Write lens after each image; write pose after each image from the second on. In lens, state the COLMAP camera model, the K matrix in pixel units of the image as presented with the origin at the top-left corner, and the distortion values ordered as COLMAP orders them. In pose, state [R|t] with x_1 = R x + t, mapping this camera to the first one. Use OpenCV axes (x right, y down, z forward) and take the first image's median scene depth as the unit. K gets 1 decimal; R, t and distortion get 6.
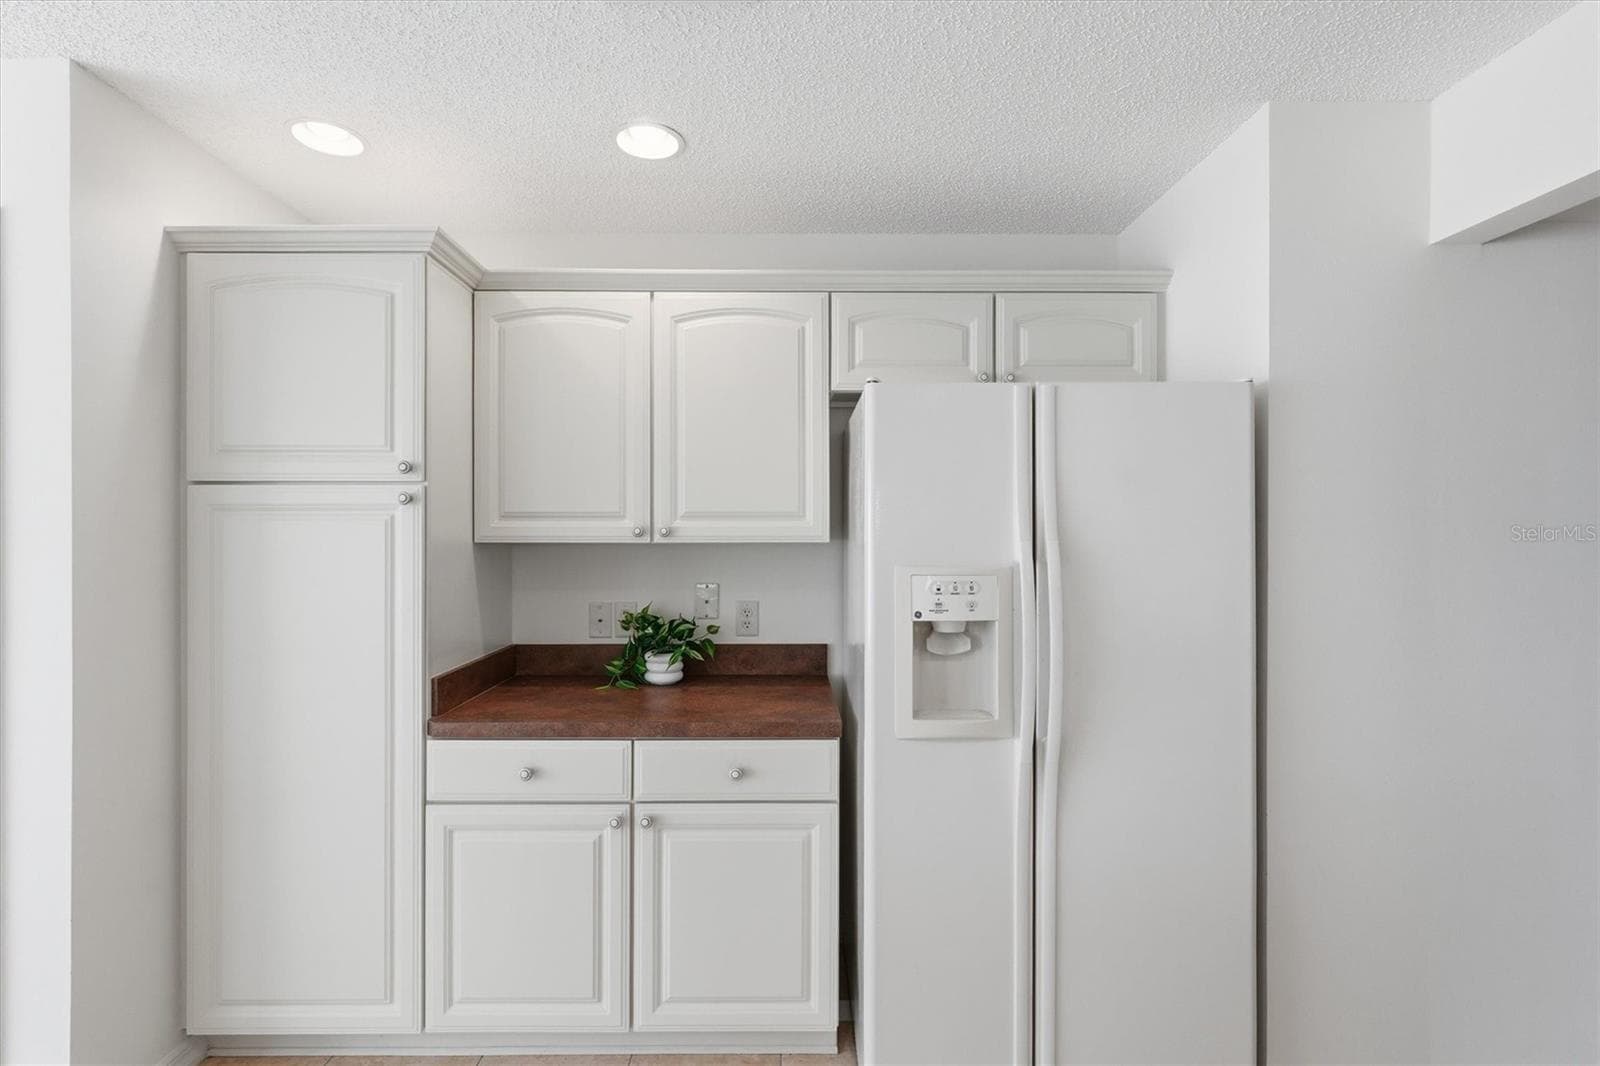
lens RADIAL K [[738.5, 0, 799.2], [0, 738.5, 533.7], [0, 0, 1]] dist [-0.000160, -0.000113]
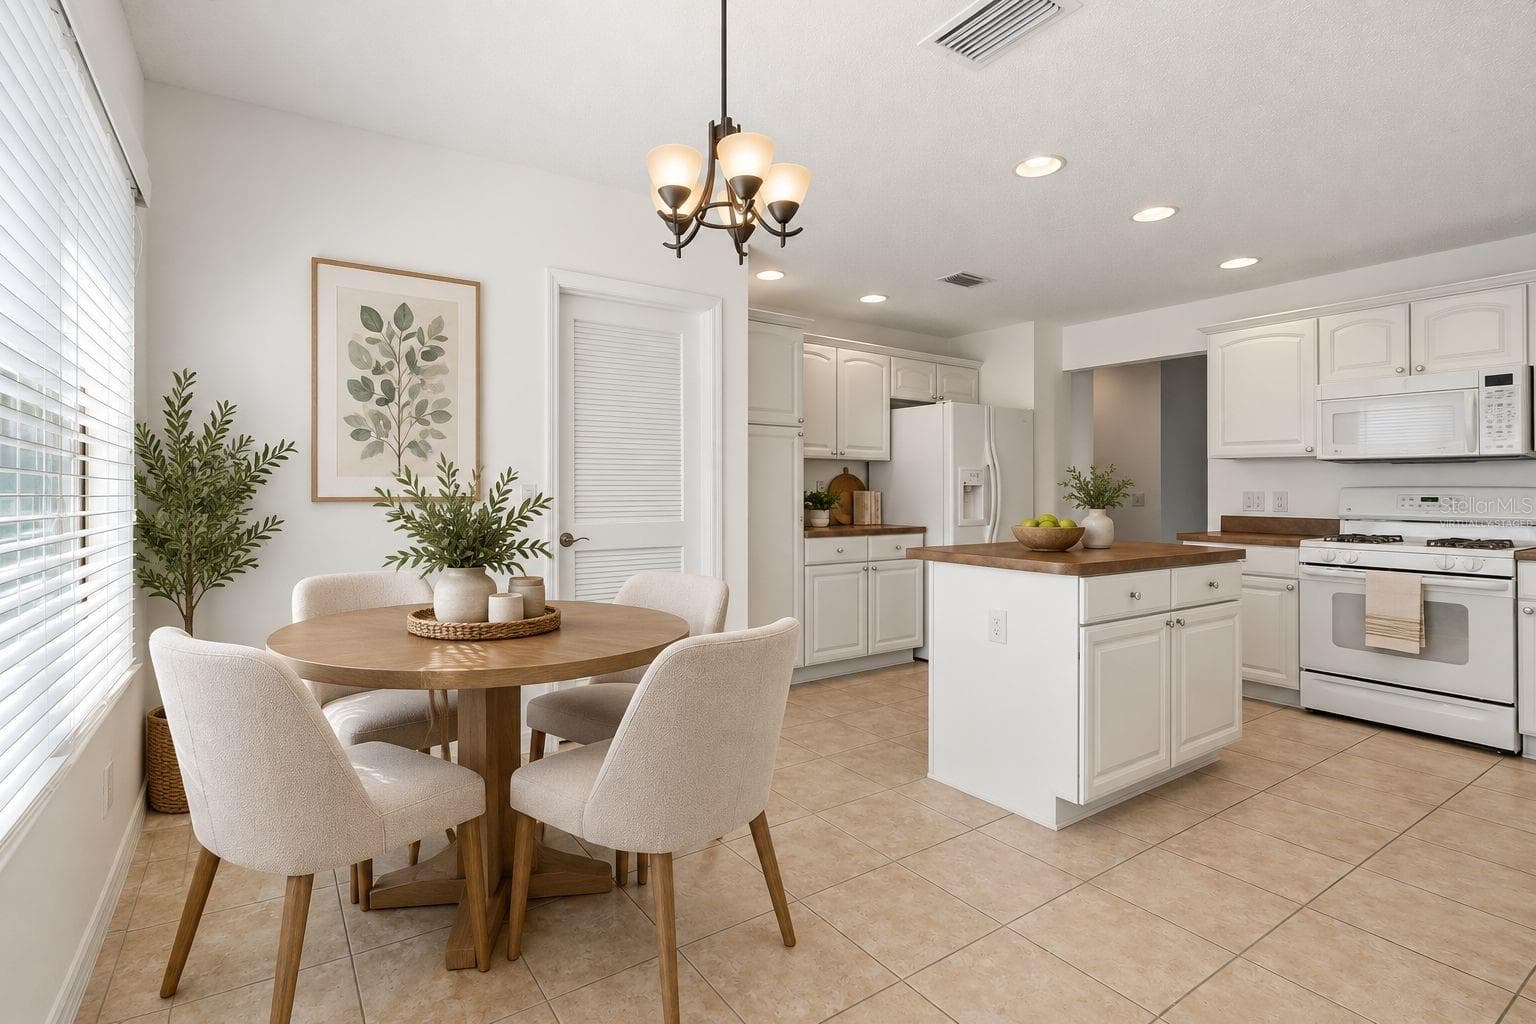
lens RADIAL K [[723.1, 0, 765.4], [0, 723.1, 464.7], [0, 0, 1]] dist [0.040066, 0.000656]
pose [[0.827944, 0.019699, 0.560464, -1.625393], [-0.003633, 0.999550, -0.029765, 0.098312], [-0.560798, 0.022607, 0.827644, -0.712721]]
